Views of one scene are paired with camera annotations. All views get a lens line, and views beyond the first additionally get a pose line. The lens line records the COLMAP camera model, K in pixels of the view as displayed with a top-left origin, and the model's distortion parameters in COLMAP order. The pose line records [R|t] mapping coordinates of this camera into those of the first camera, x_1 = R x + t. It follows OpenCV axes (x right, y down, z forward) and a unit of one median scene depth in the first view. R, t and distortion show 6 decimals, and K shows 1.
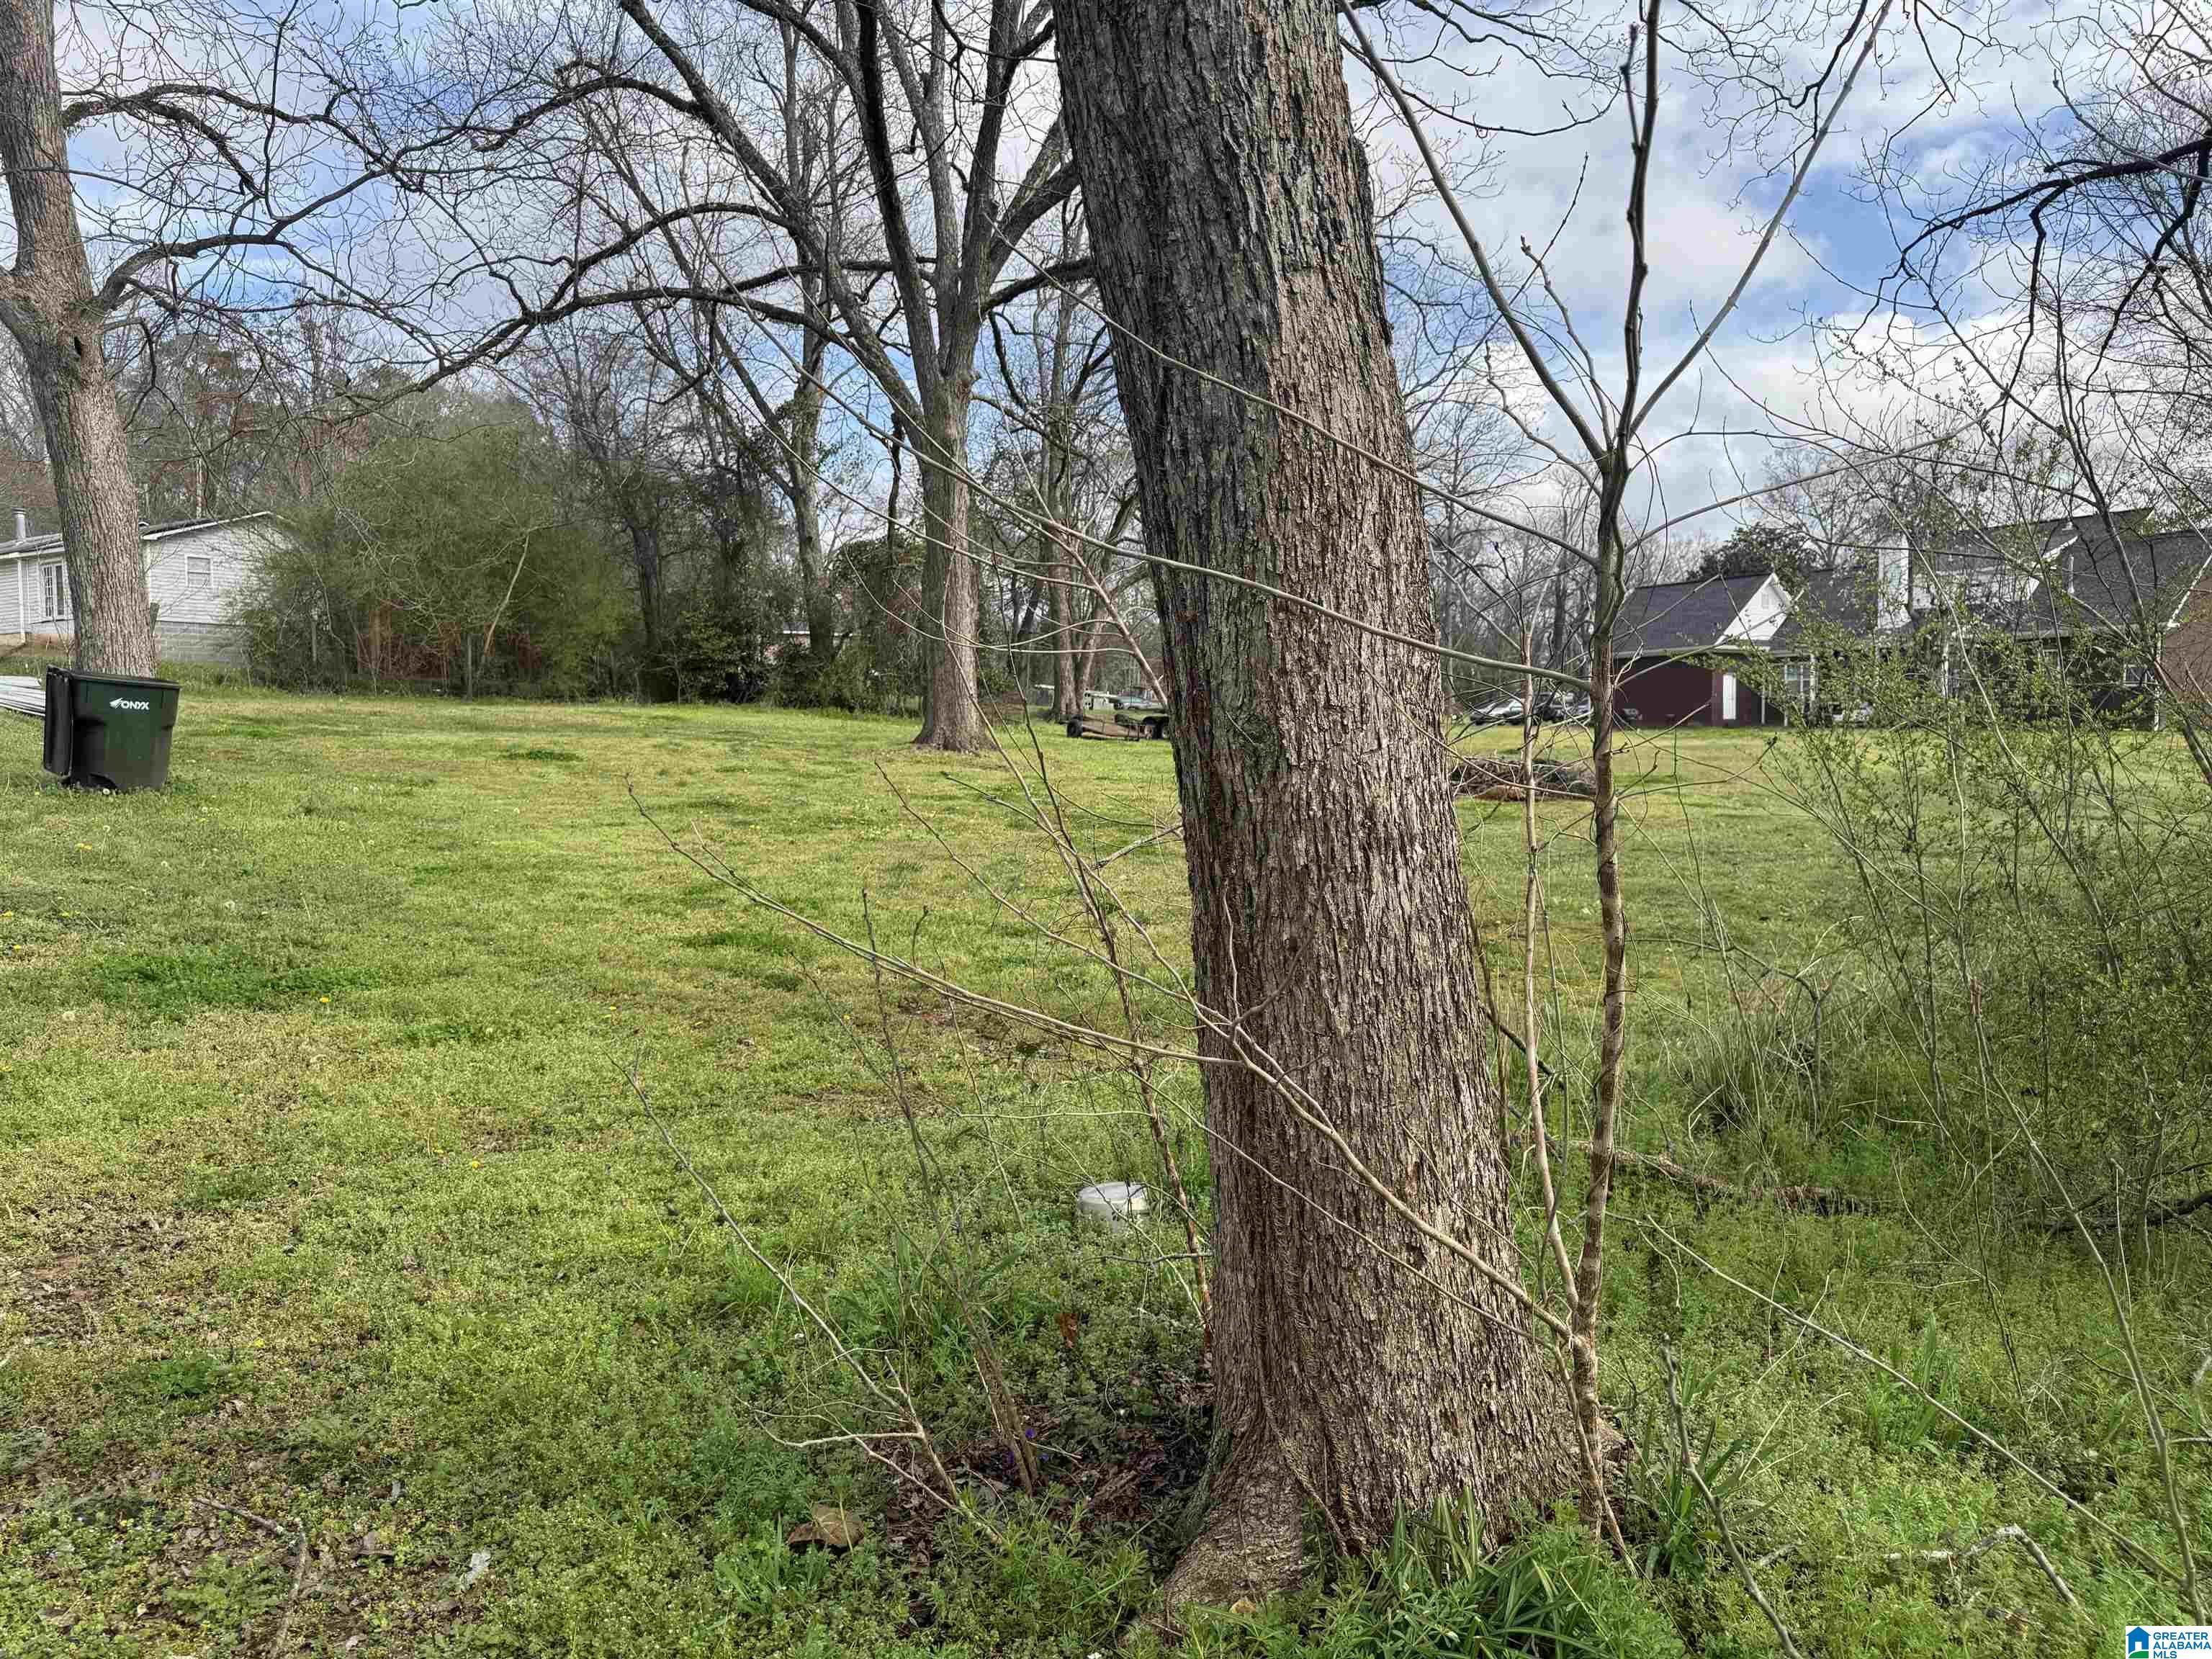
lens RADIAL K [[1537.9, 0, 1127.1], [0, 1537.9, 832.6], [0, 0, 1]] dist [0.034776, -0.034541]
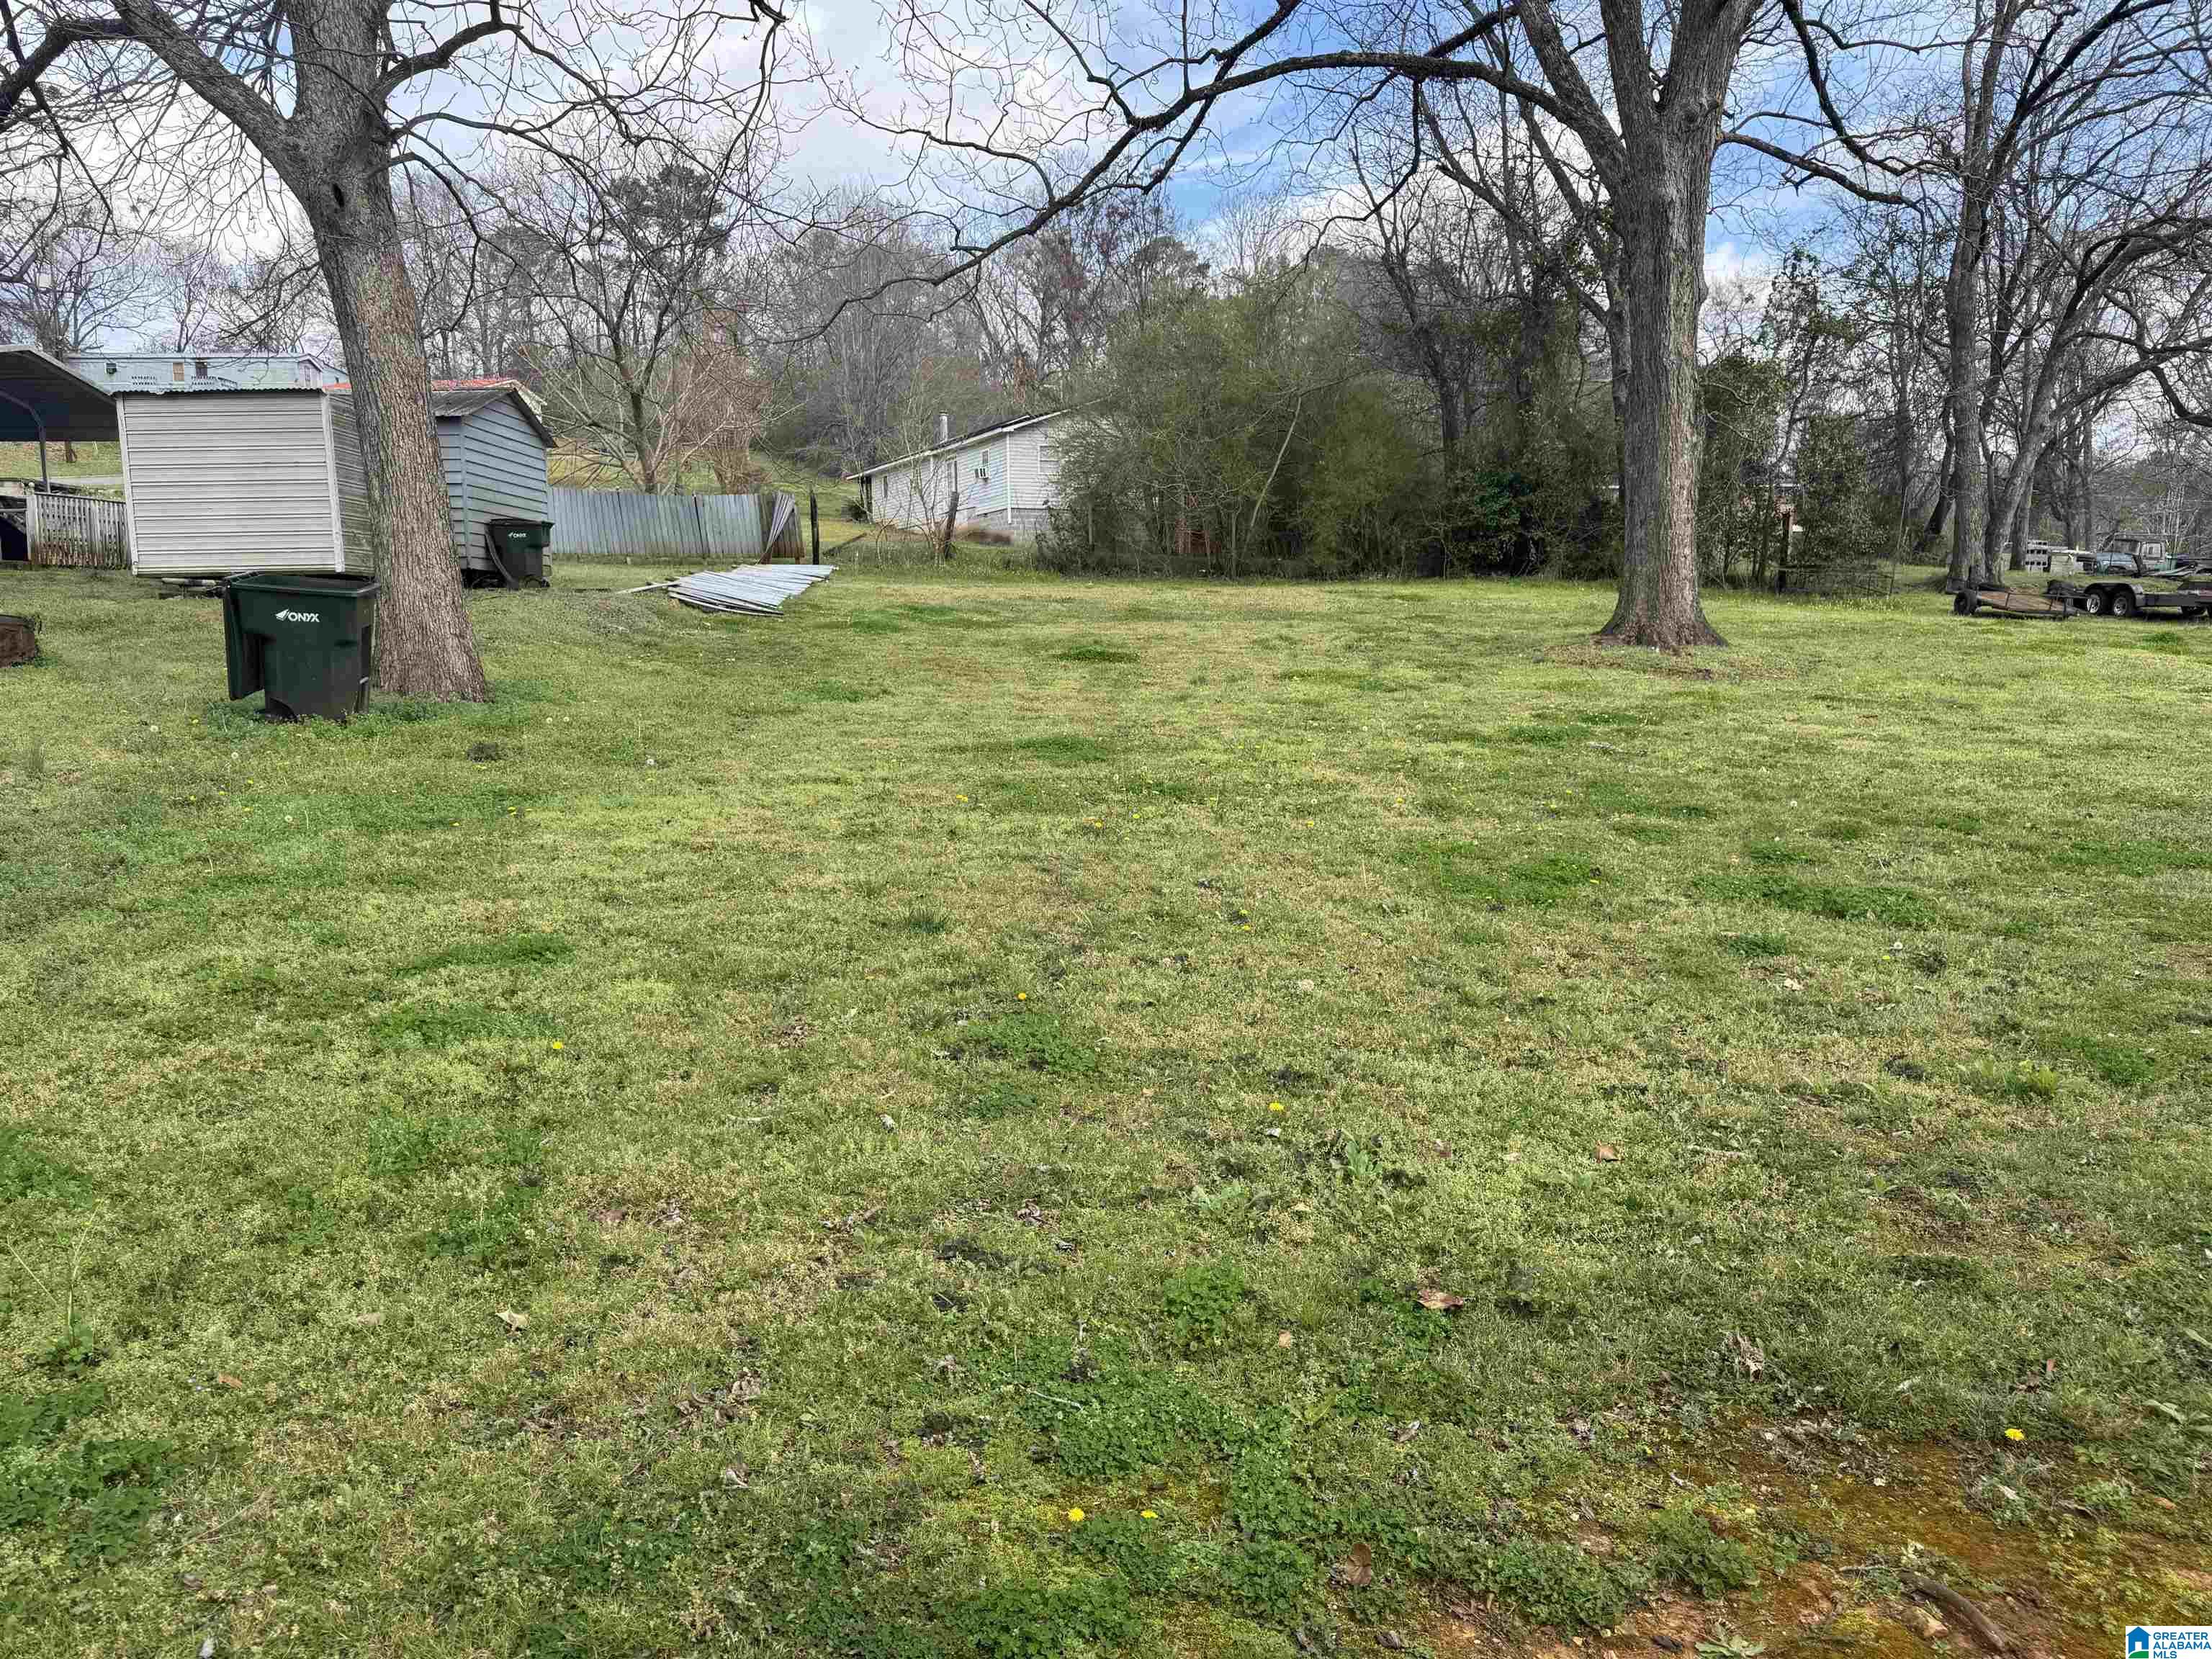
lens RADIAL K [[1537.9, 0, 1107.1], [0, 1537.9, 825.3], [0, 0, 1]] dist [0.034776, -0.034541]
pose [[0.823367, 0.079611, -0.561898, 0.351740], [-0.033074, 0.995160, 0.092532, -0.105869], [0.566545, -0.057604, 0.822015, 0.937867]]
